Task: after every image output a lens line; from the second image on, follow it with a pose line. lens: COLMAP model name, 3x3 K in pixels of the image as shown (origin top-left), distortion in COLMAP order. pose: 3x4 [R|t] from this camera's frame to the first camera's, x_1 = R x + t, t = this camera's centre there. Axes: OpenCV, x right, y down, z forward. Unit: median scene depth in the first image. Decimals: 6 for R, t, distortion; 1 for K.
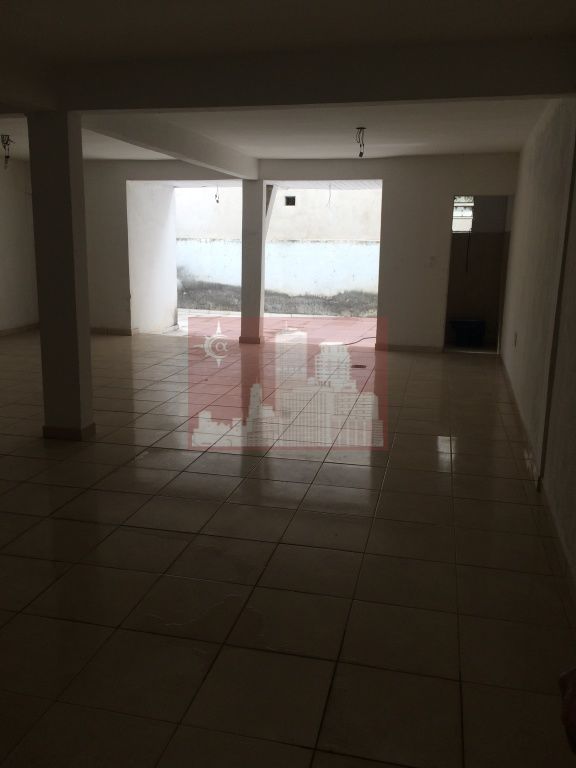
lens RADIAL K [[658.1, 0, 288.4], [0, 658.1, 366.0], [0, 0, 1]] dist [0.012789, -0.002028]
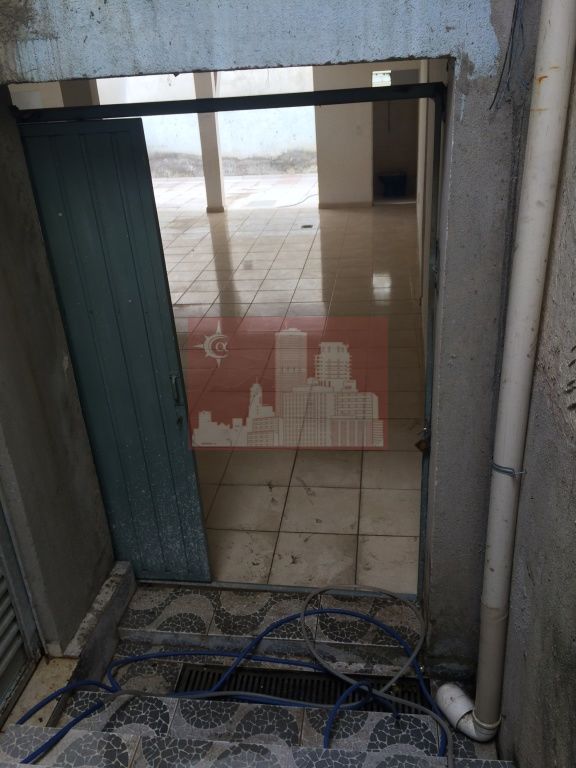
lens RADIAL K [[658.1, 0, 288.4], [0, 658.1, 366.0], [0, 0, 1]] dist [0.012789, -0.002028]
pose [[0.991889, -0.113964, 0.056297, -0.030705], [0.097478, 0.966231, 0.238528, -0.042436], [-0.081579, -0.231105, 0.969503, -0.287118]]
